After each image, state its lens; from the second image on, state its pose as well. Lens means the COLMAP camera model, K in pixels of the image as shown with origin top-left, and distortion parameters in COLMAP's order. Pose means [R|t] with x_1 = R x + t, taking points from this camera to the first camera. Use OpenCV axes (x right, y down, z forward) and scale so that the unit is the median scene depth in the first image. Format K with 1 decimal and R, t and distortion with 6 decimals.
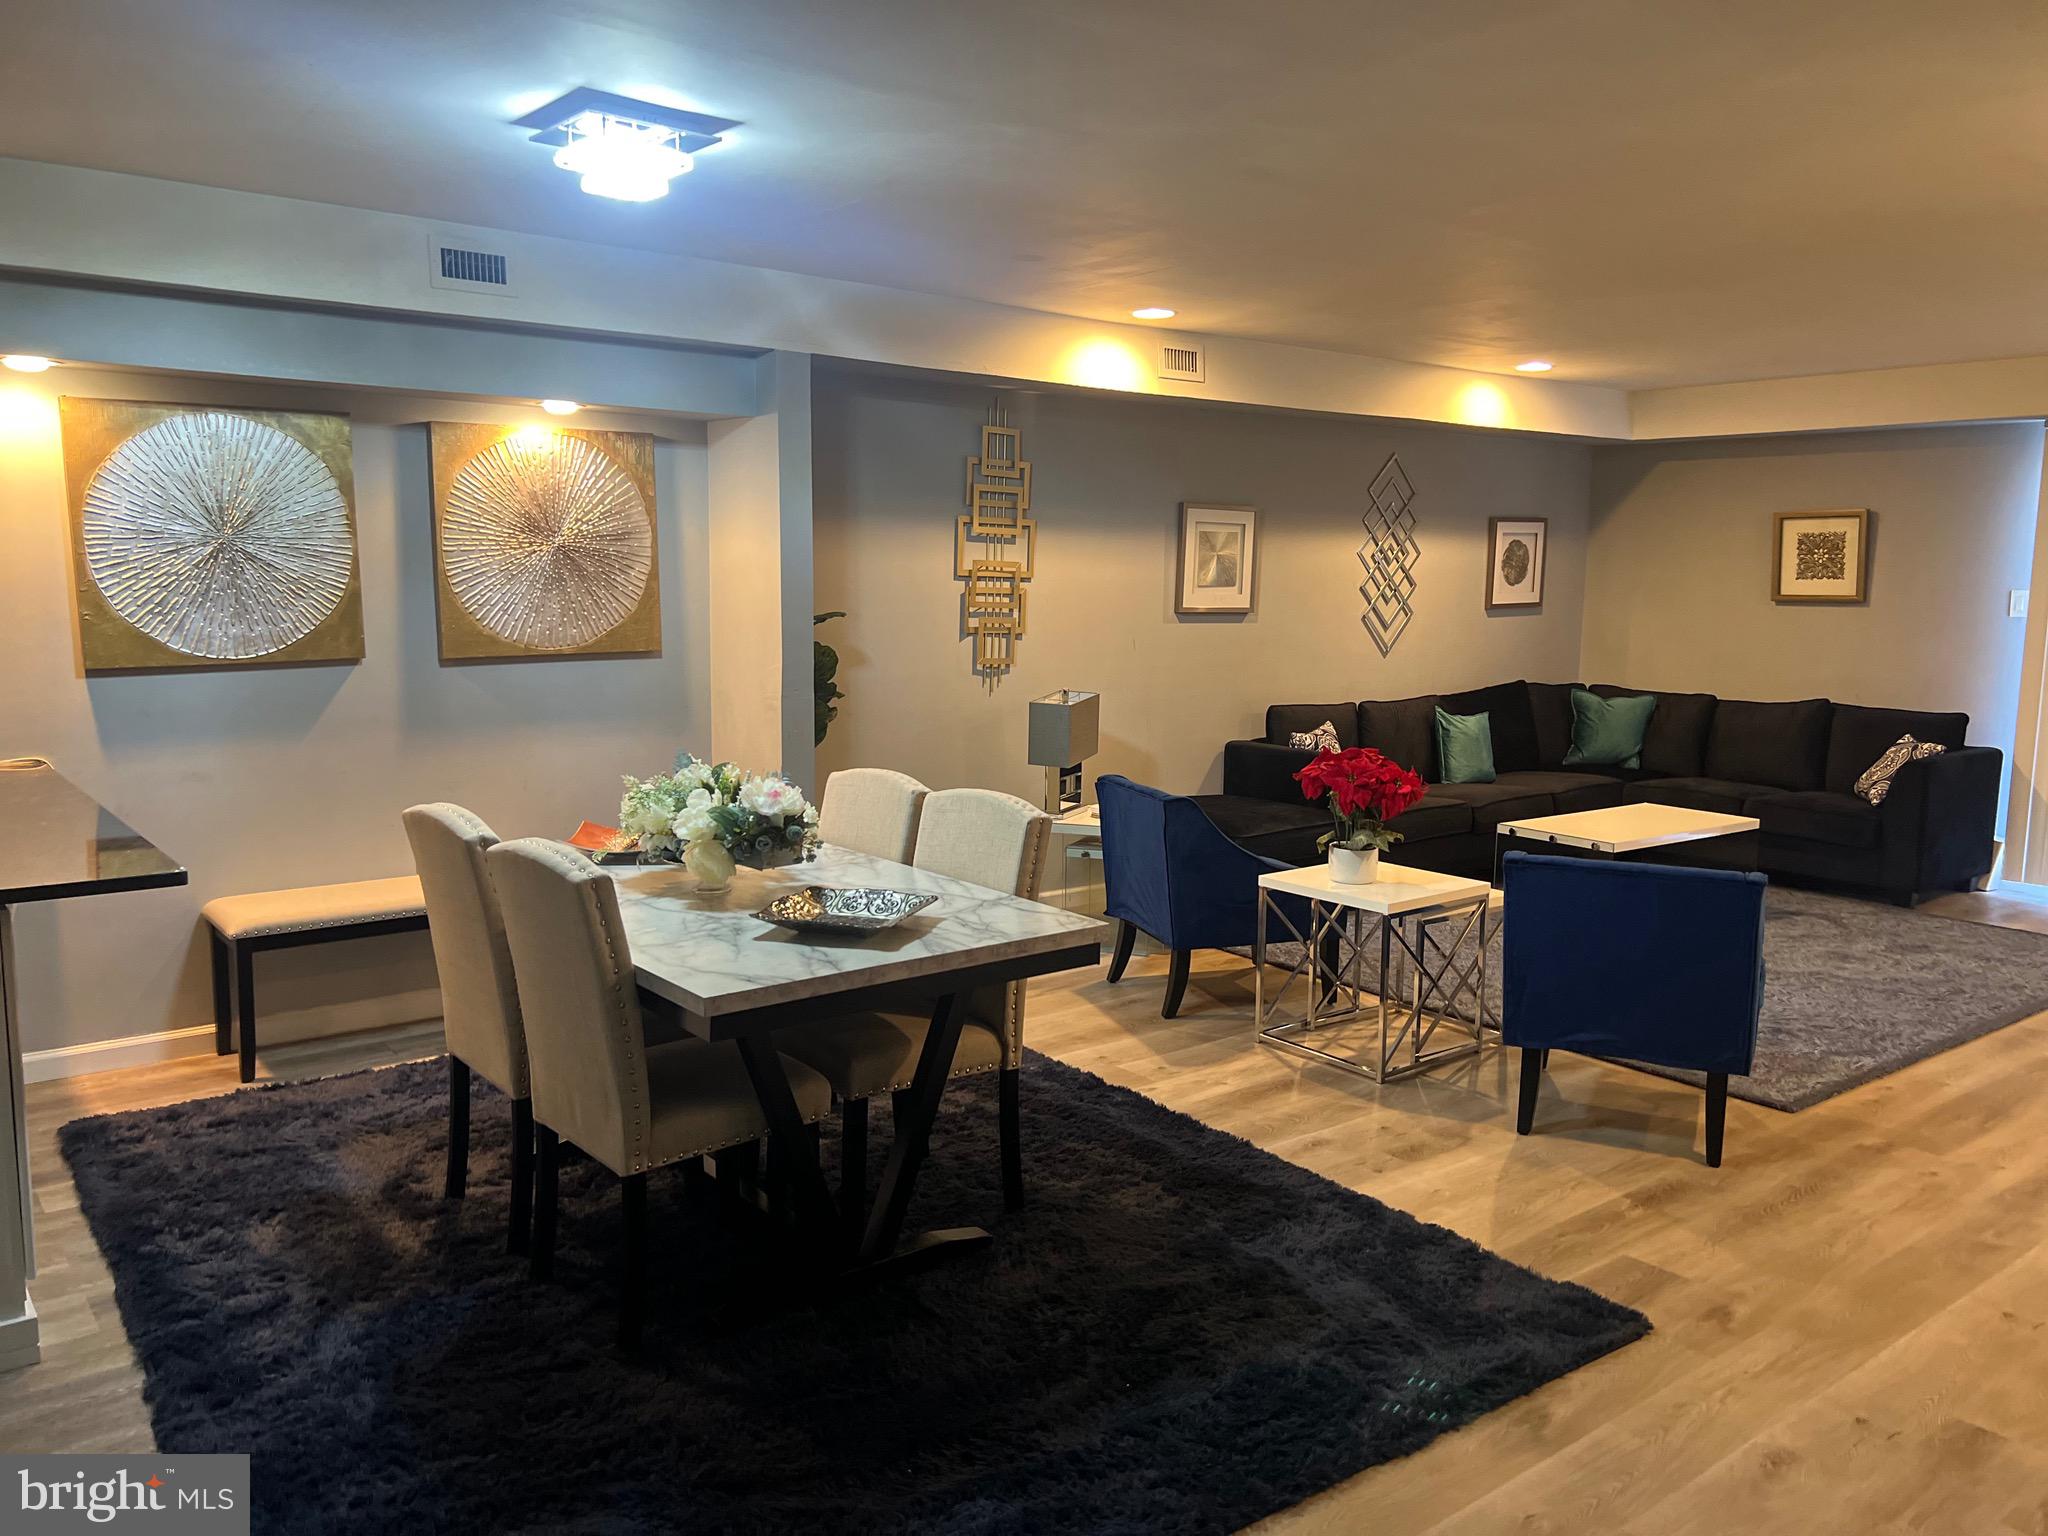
lens RADIAL K [[1538.9, 0, 1019.3], [0, 1538.9, 784.0], [0, 0, 1]] dist [0.055996, -0.070509]
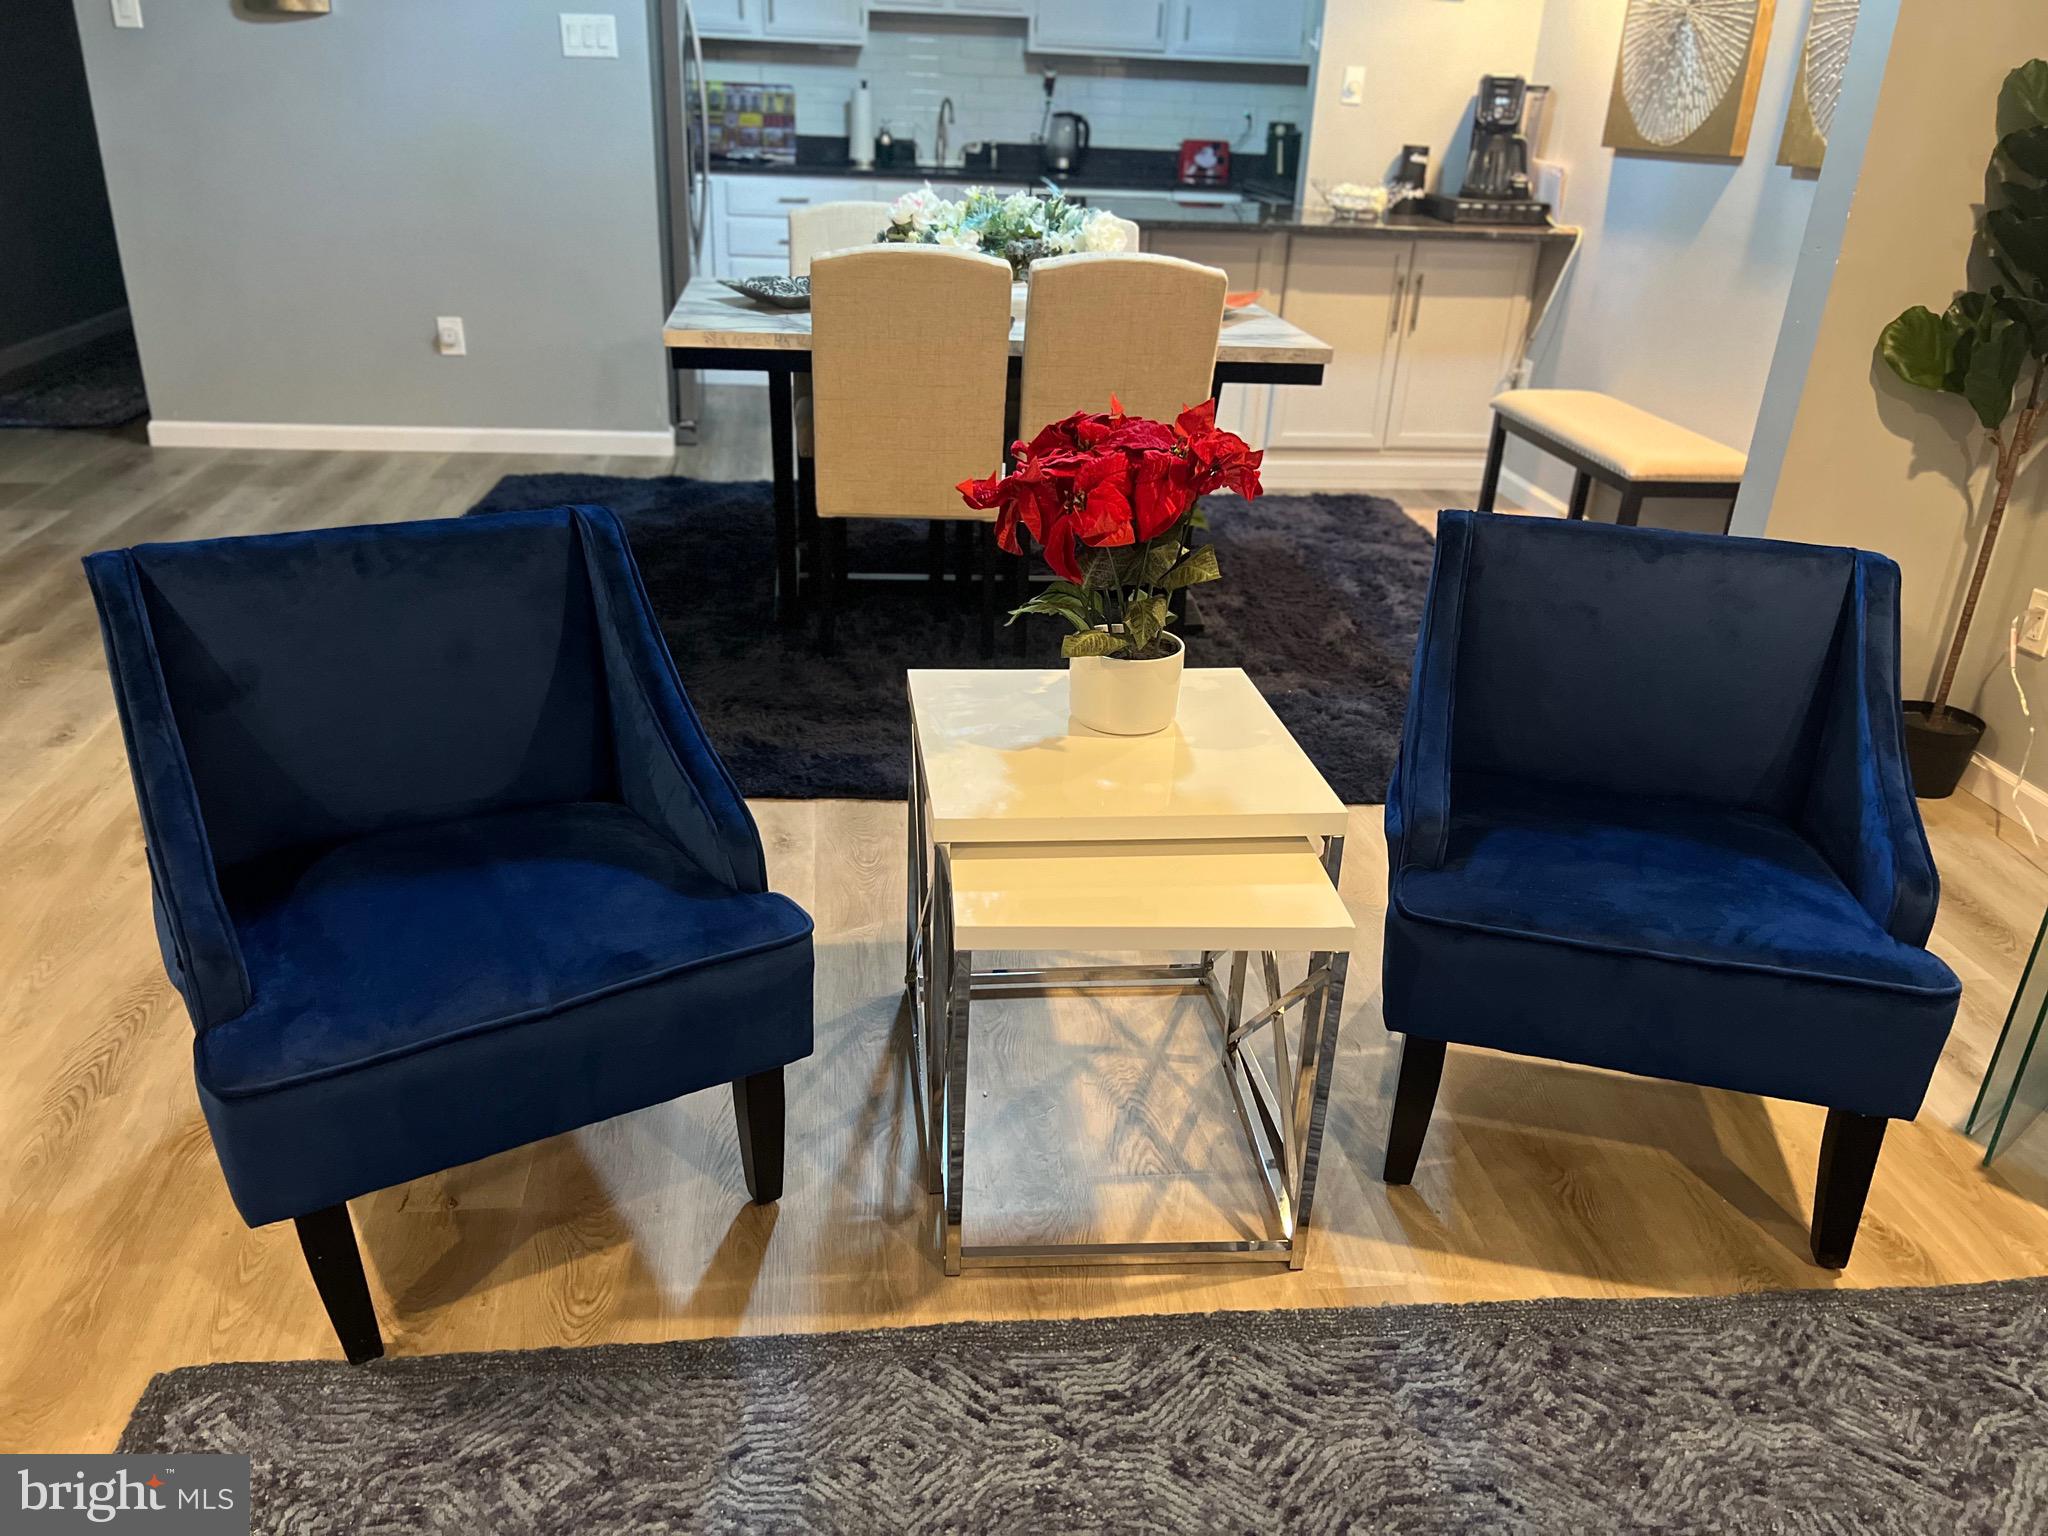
lens RADIAL K [[1551.6, 0, 1013.6], [0, 1551.6, 795.6], [0, 0, 1]] dist [0.037080, -0.031843]
pose [[-0.523694, 0.329288, -0.785694, 0.393222], [-0.168067, 0.864216, 0.474220, -0.081240], [0.835164, 0.380395, -0.397242, 0.777972]]
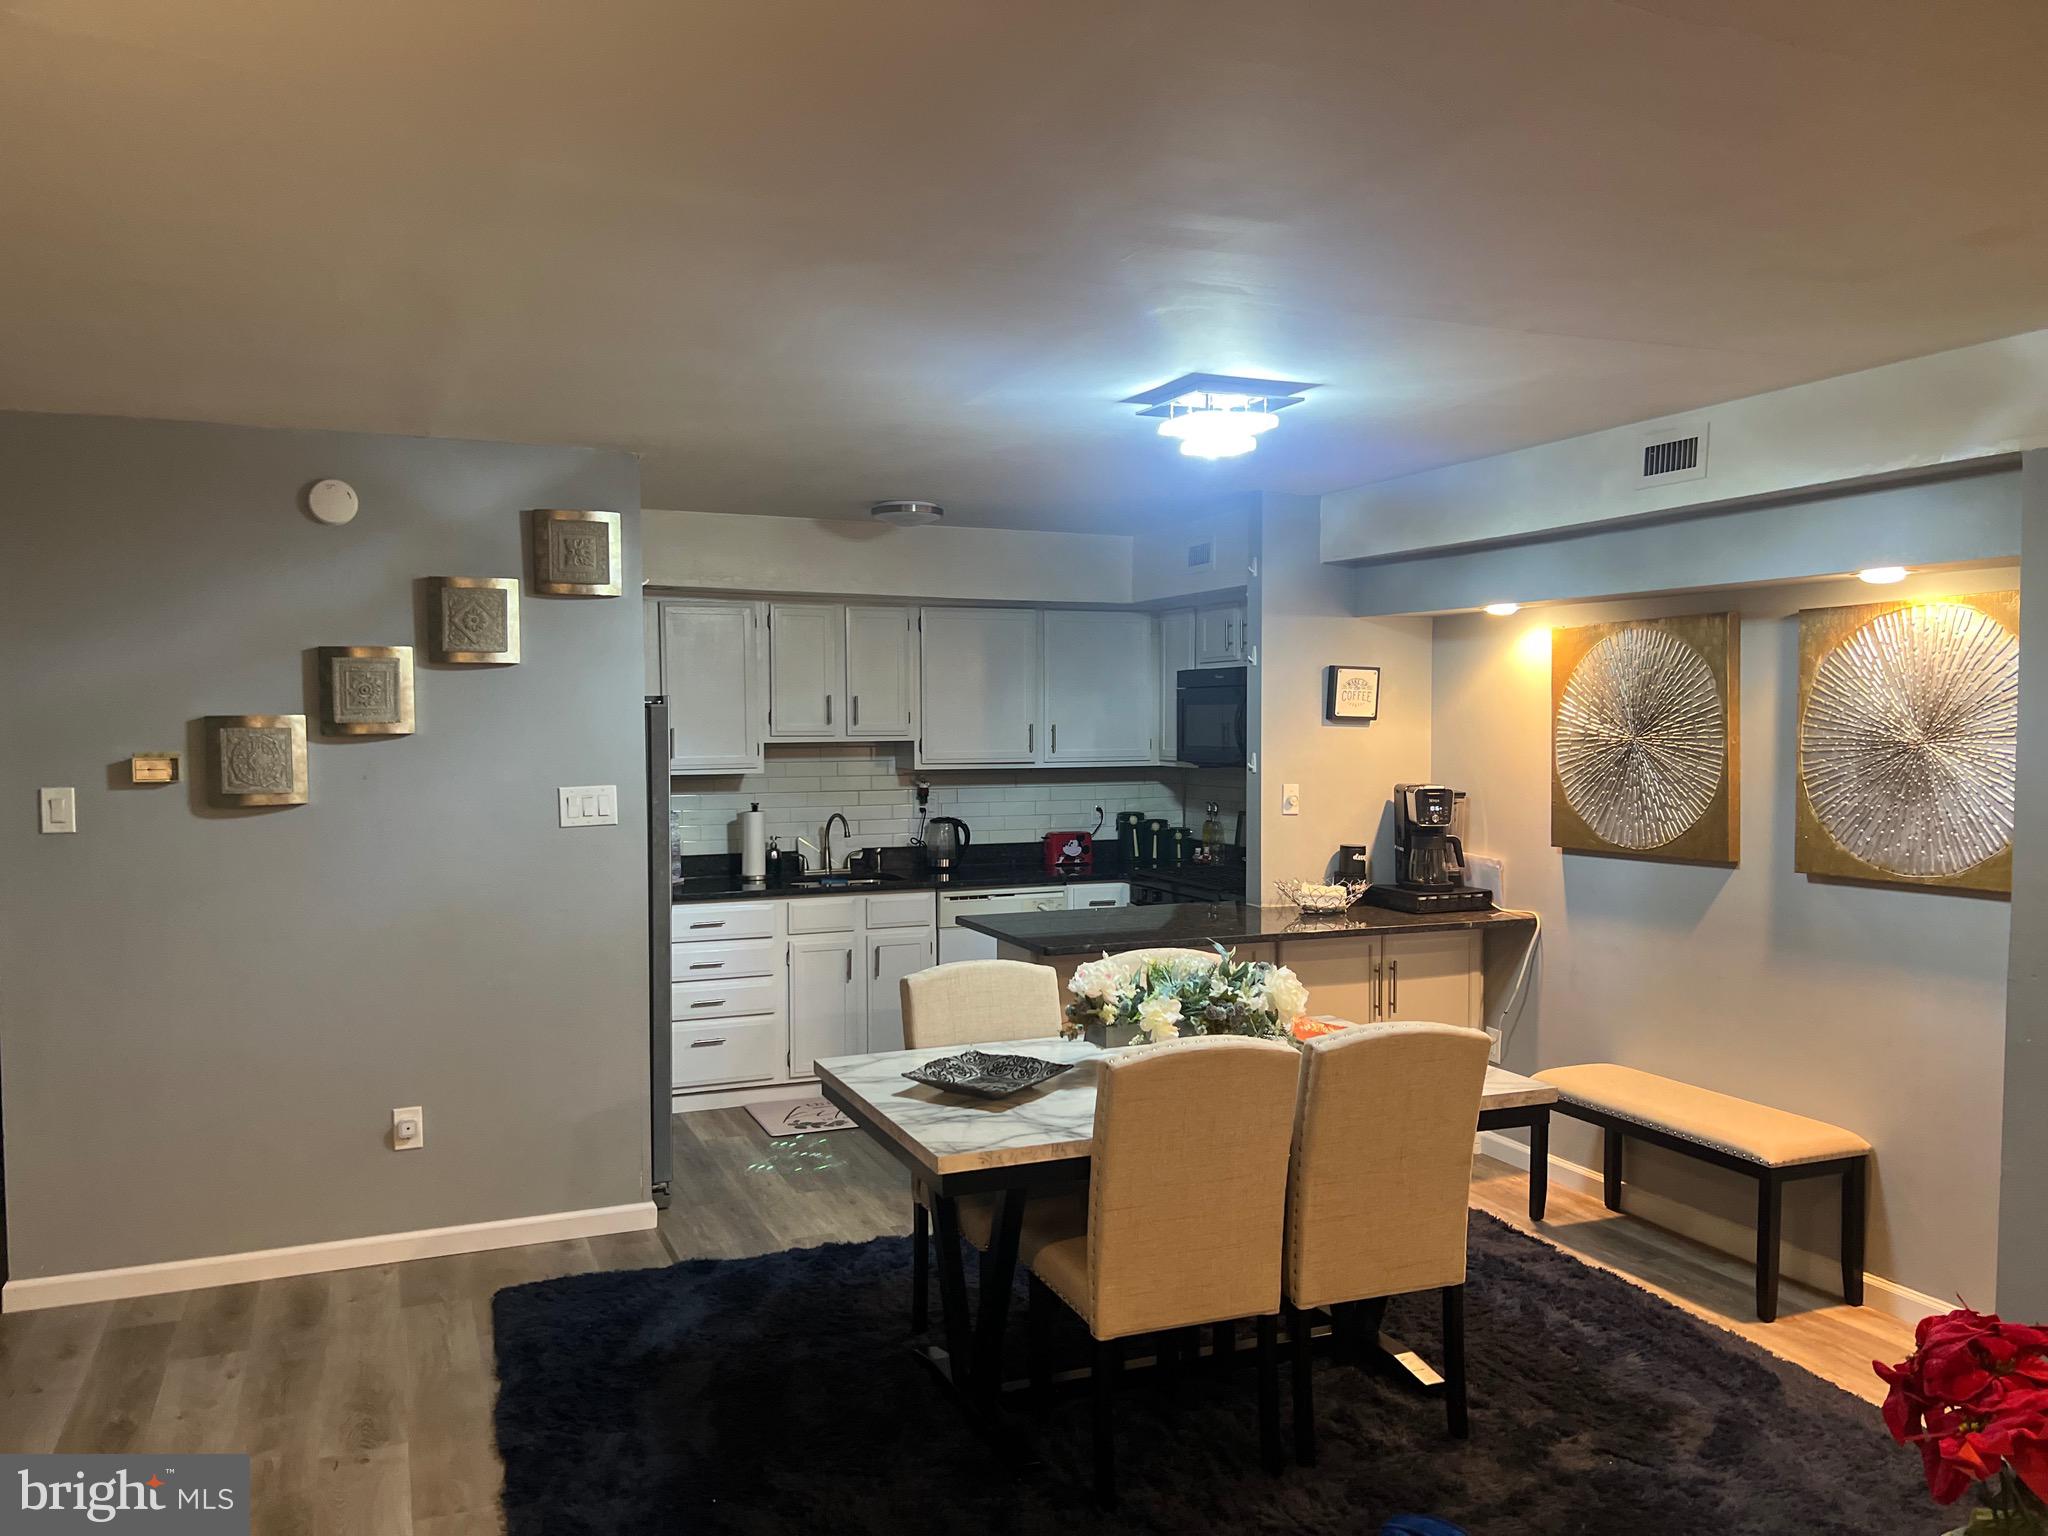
lens RADIAL K [[1530.9, 0, 1012.1], [0, 1530.9, 793.4], [0, 0, 1]] dist [0.077210, -0.096496]
pose [[-0.269886, 0.037672, -0.962155, 0.419564], [-0.137063, 0.987556, 0.077113, -0.092436], [0.953087, 0.152688, -0.261364, 0.556787]]
